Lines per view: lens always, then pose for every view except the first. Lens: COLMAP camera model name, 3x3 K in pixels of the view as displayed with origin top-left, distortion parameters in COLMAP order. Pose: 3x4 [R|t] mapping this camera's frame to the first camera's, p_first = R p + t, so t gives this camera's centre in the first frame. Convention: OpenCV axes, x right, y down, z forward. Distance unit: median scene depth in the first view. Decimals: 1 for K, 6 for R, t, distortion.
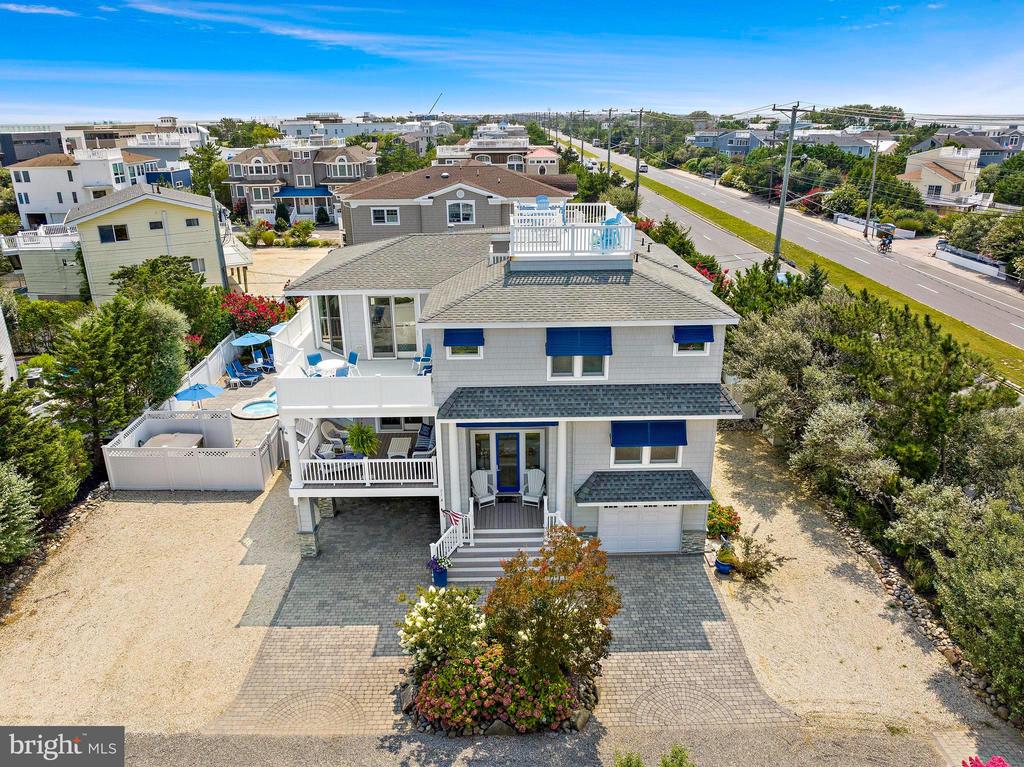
lens RADIAL K [[722.2, 0, 516.5], [0, 722.2, 378.5], [0, 0, 1]] dist [-0.035537, -0.001040]
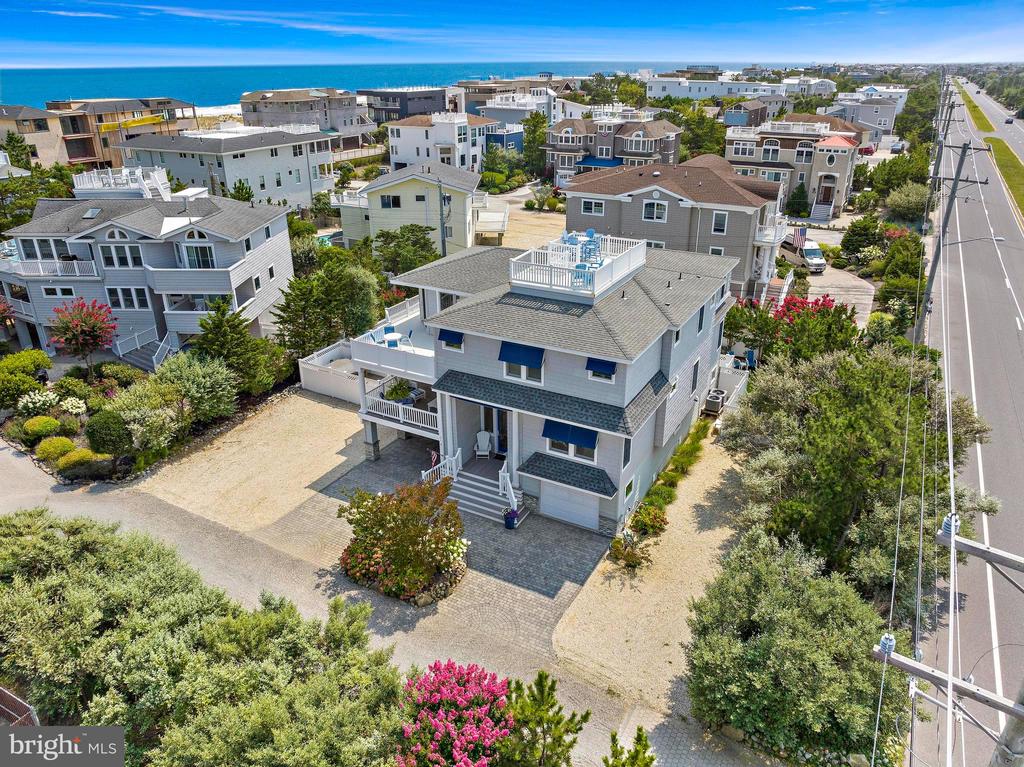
lens RADIAL K [[722.2, 0, 516.5], [0, 722.2, 378.5], [0, 0, 1]] dist [-0.035537, -0.001040]
pose [[0.867751, 0.206251, -0.452182, 0.643436], [-0.173976, 0.978318, 0.112370, -0.144489], [0.465554, -0.018841, 0.884819, -0.188256]]
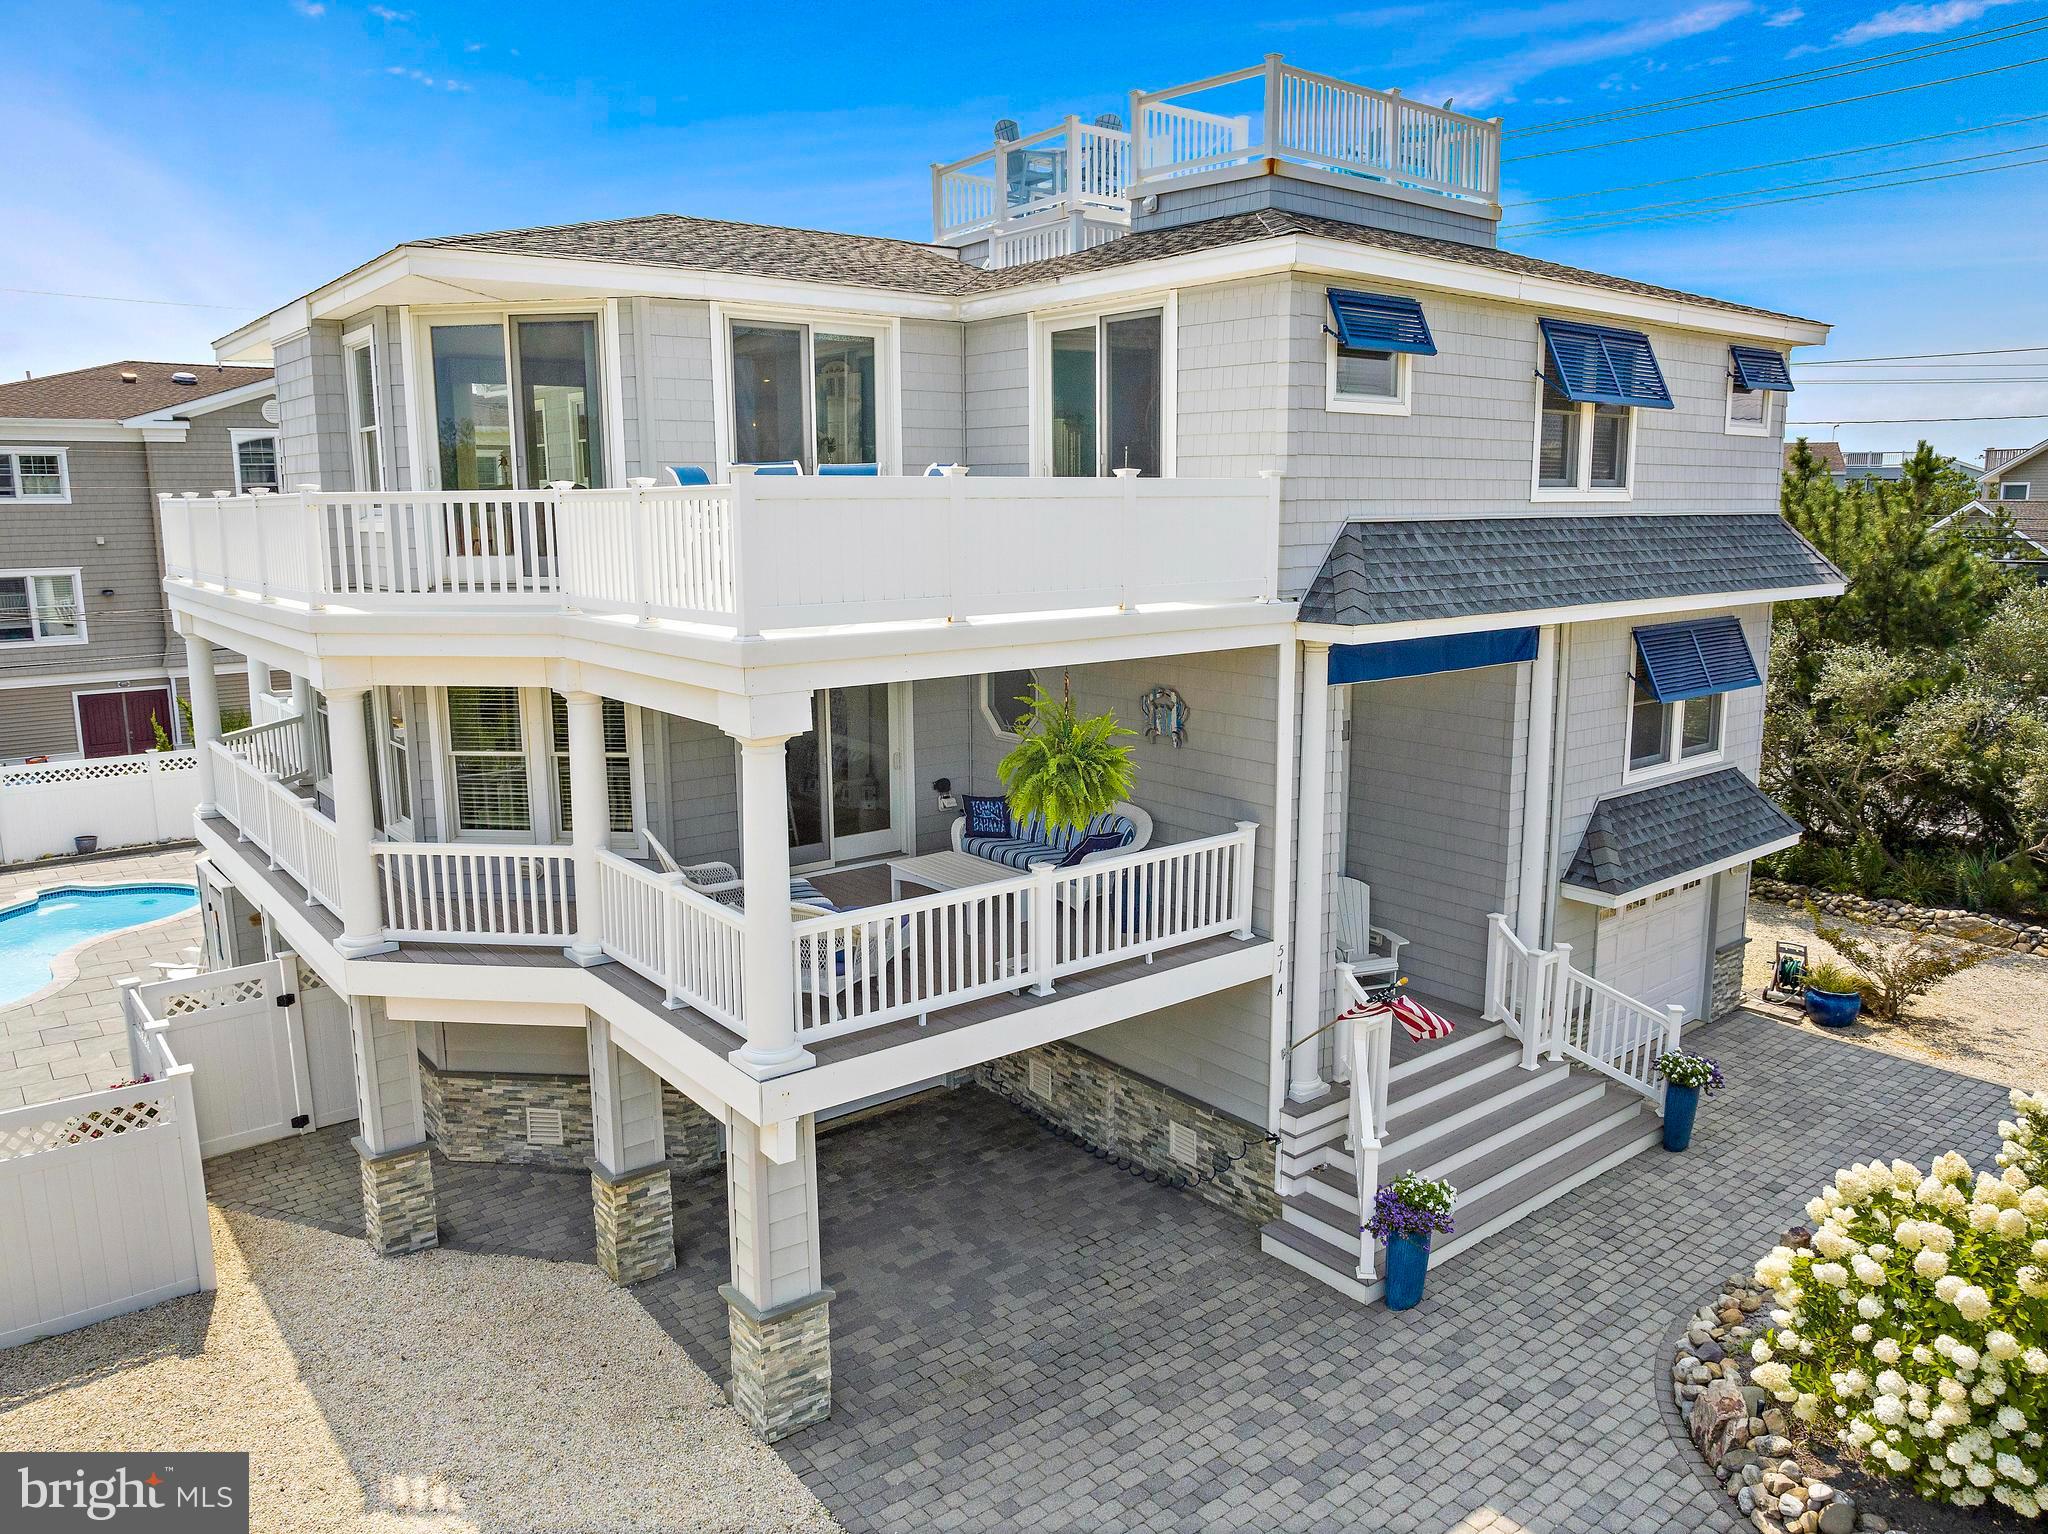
lens RADIAL K [[1444.5, 0, 1033.0], [0, 1444.5, 756.9], [0, 0, 1]] dist [-0.035537, -0.001040]
pose [[0.789030, -0.103743, 0.605532, -0.484223], [0.211894, 0.971113, -0.109729, 0.125215], [-0.576656, 0.214888, 0.788220, 0.621329]]
